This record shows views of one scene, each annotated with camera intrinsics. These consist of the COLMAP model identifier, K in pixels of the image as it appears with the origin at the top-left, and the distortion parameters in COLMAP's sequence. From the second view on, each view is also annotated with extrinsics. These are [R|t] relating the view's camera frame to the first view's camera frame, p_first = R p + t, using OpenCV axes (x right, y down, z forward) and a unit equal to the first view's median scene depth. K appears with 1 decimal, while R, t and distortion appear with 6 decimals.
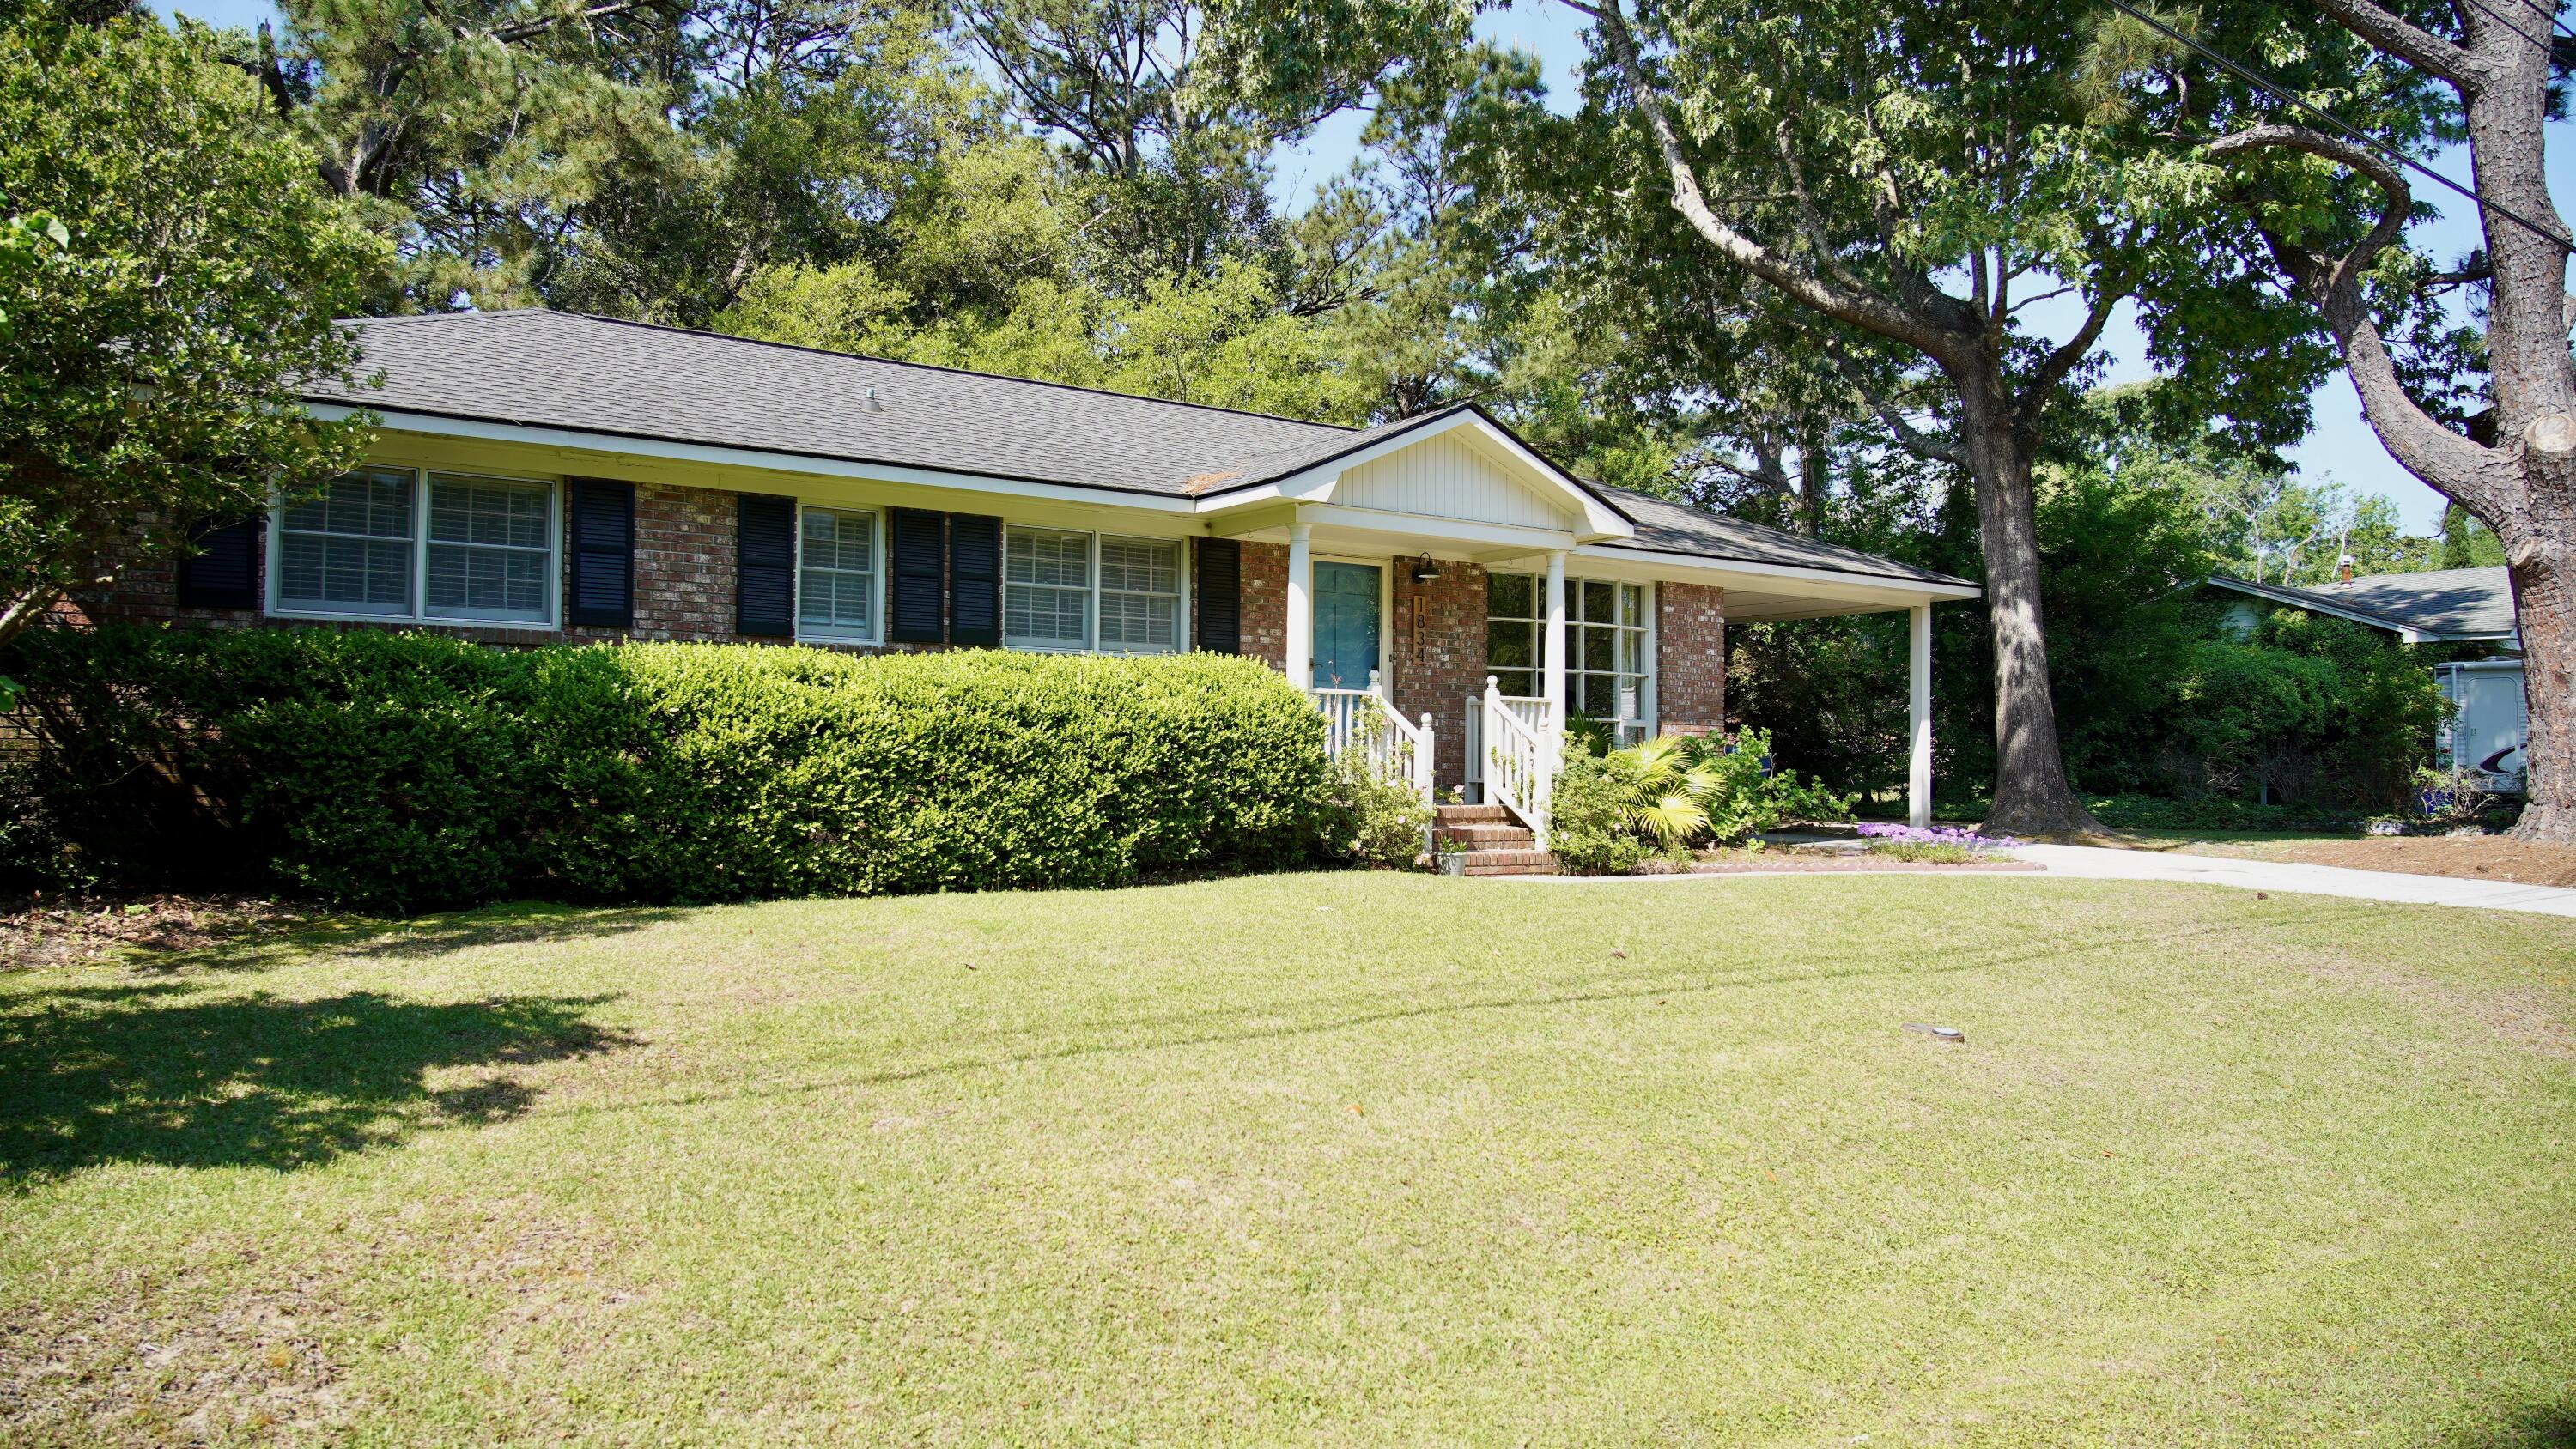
lens RADIAL K [[1744.9, 0, 1287.1], [0, 1744.9, 712.8], [0, 0, 1]] dist [-0.026970, 0.011046]
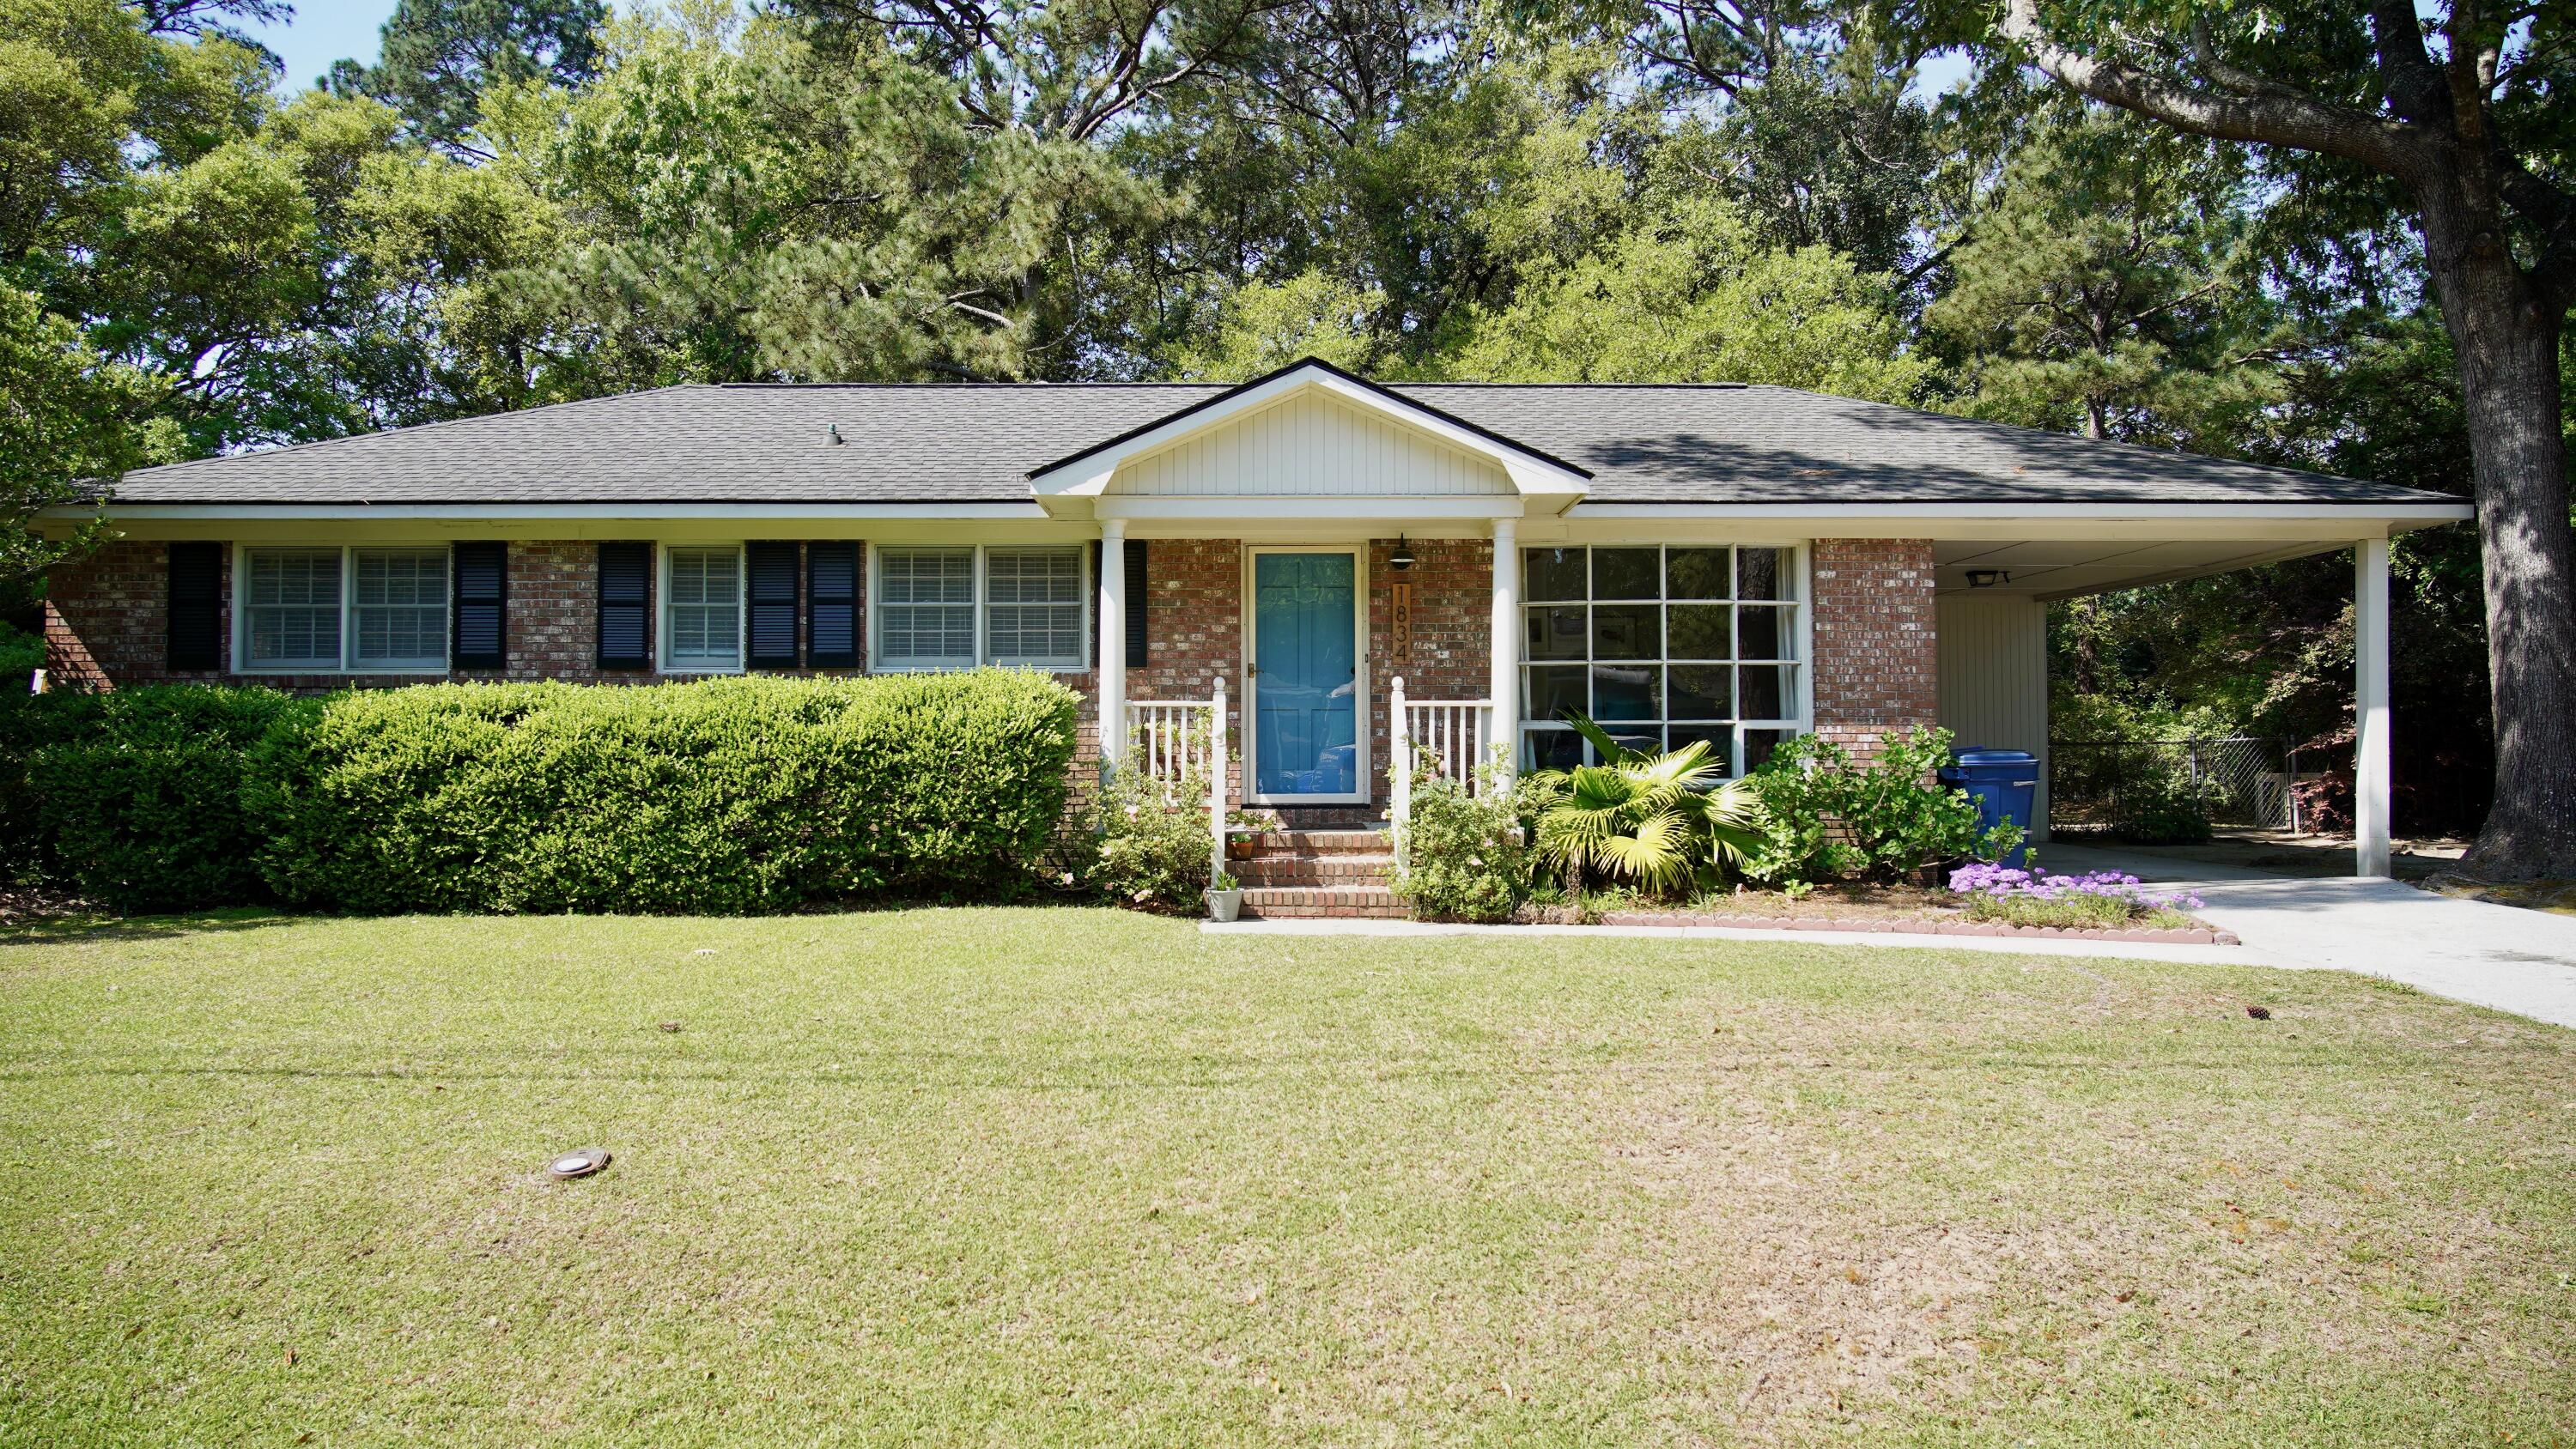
lens RADIAL K [[1744.9, 0, 1274.0], [0, 1744.9, 740.8], [0, 0, 1]] dist [-0.026970, 0.011046]
pose [[0.818583, -0.013526, -0.574229, 0.606552], [0.025047, 0.999612, 0.012160, -0.002629], [0.573842, -0.024337, 0.818604, 0.313593]]
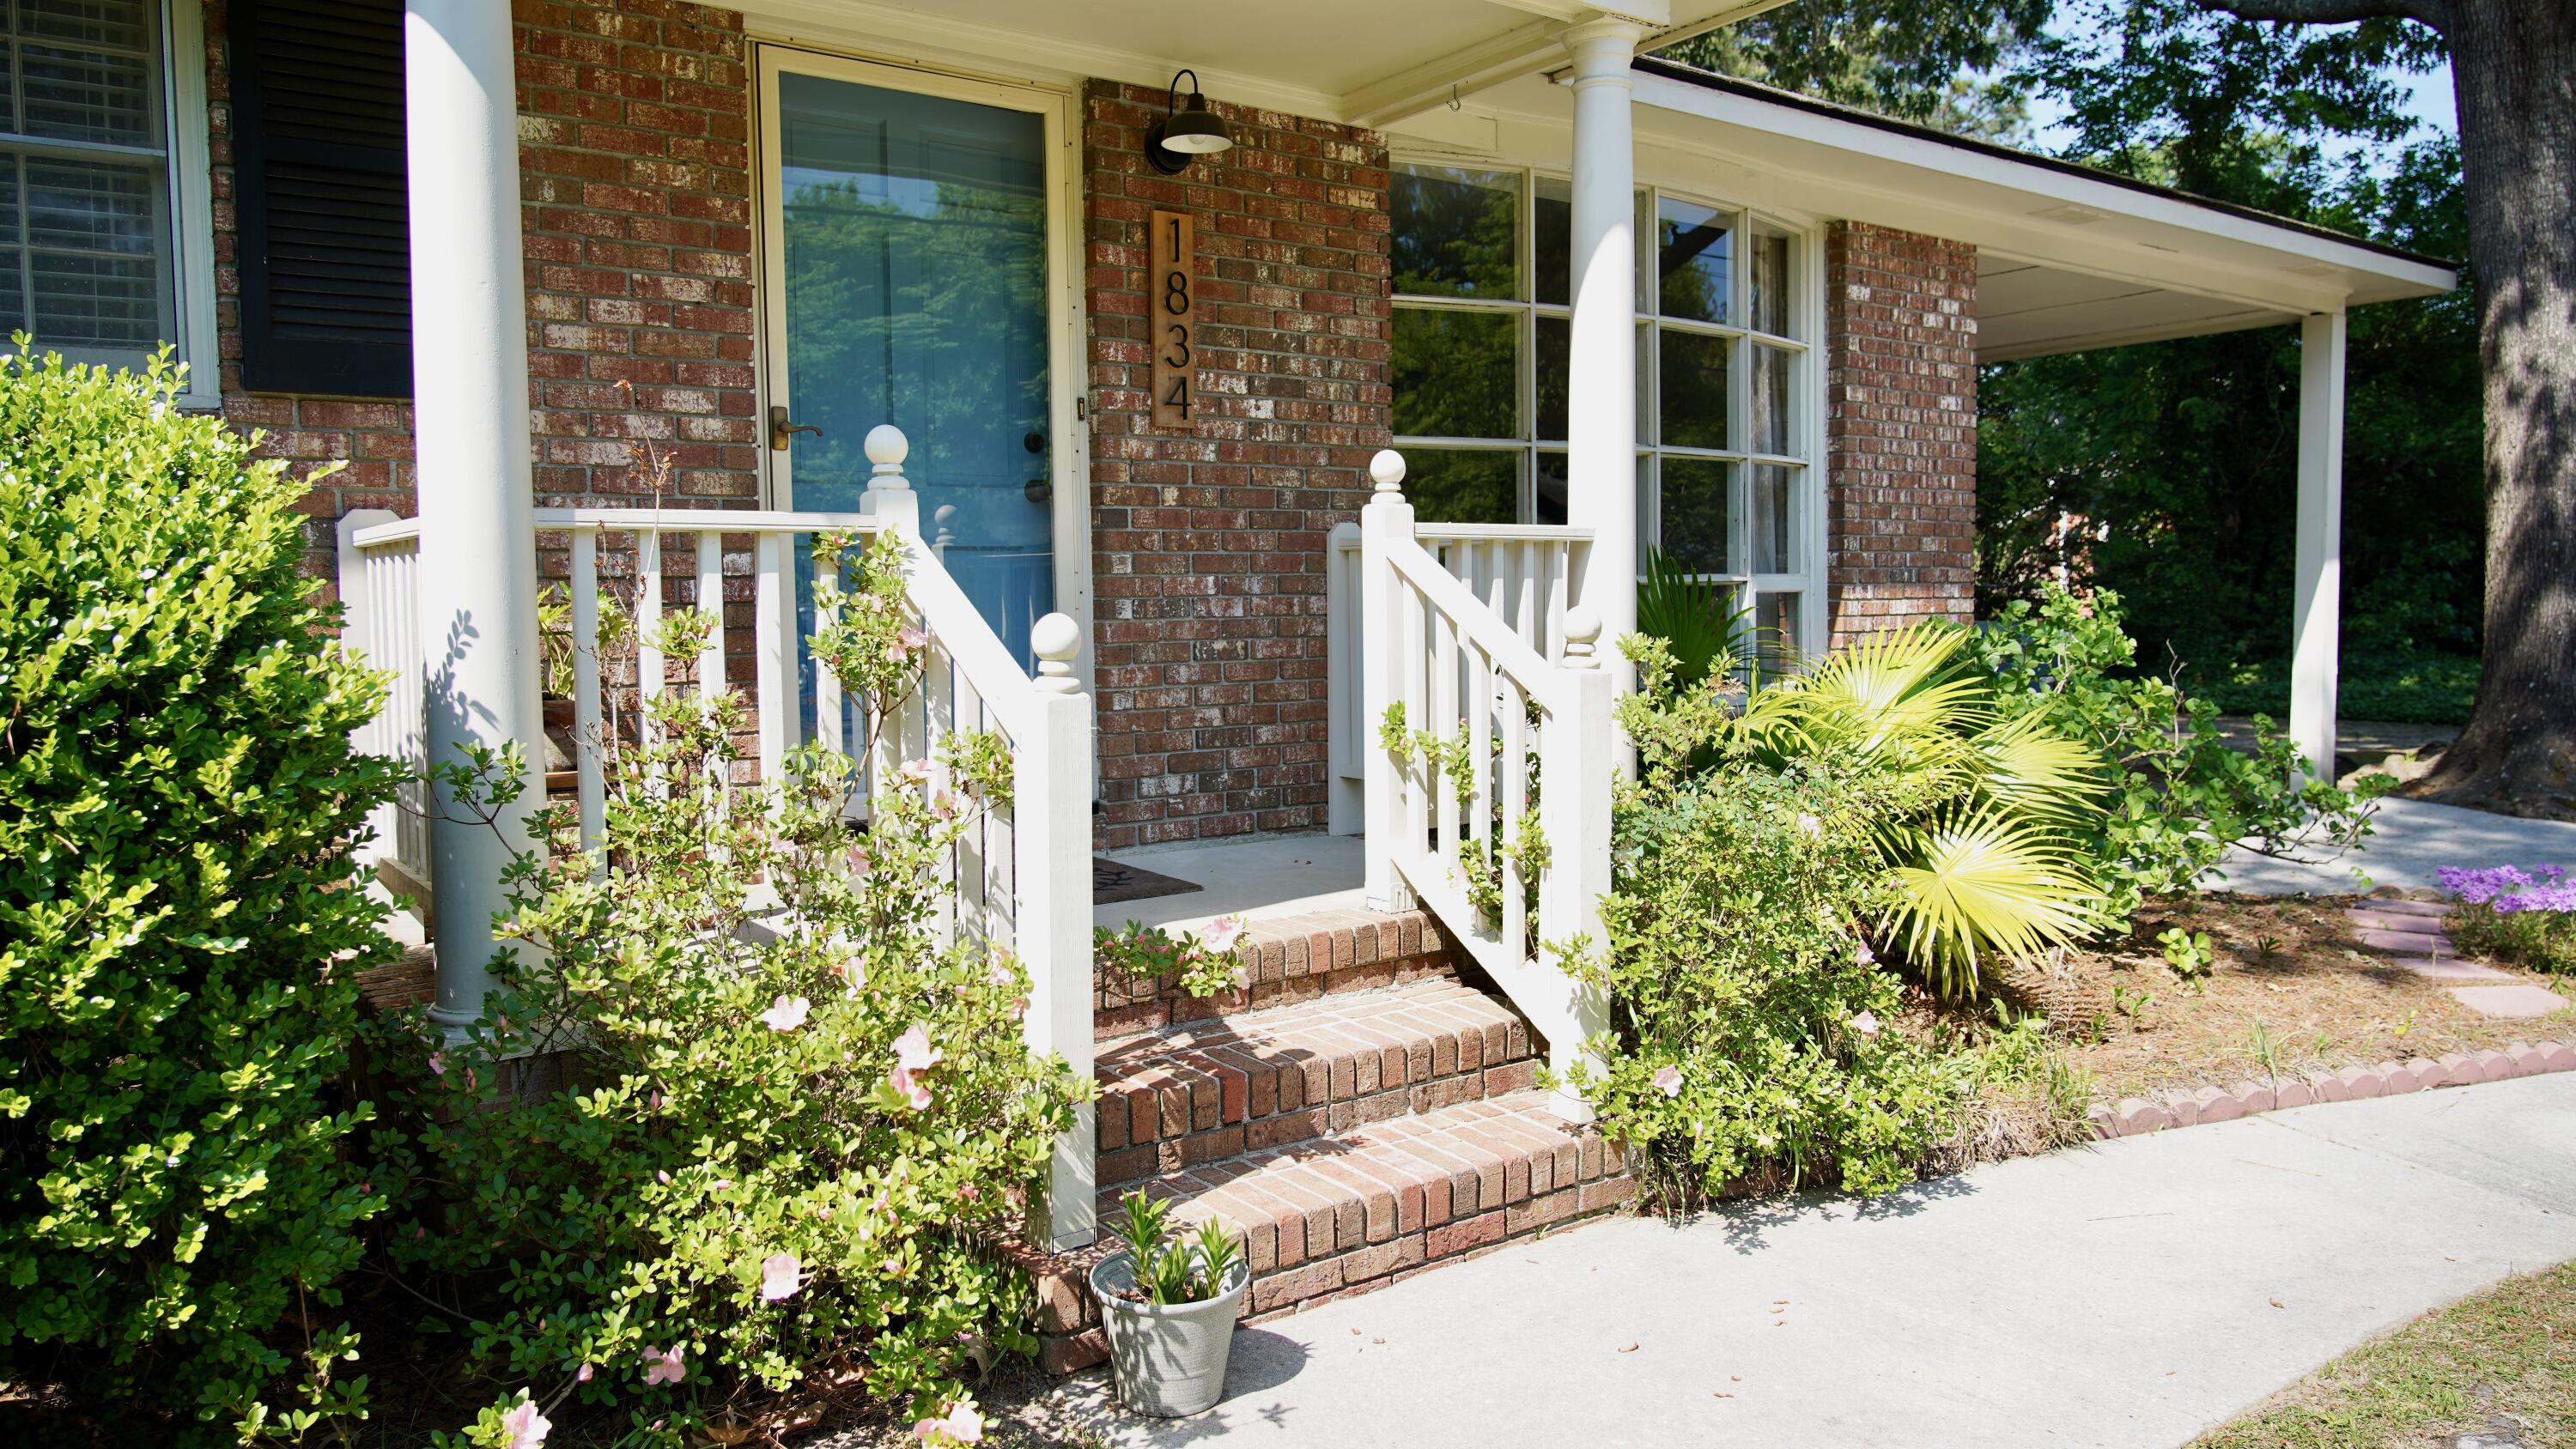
lens RADIAL K [[1744.9, 0, 1285.4], [0, 1744.9, 718.5], [0, 0, 1]] dist [-0.026970, 0.011046]
pose [[0.999638, -0.021112, 0.016689, 0.105905], [0.019284, 0.994495, 0.102993, -0.008418], [-0.018771, -0.102634, 0.994542, 0.795135]]
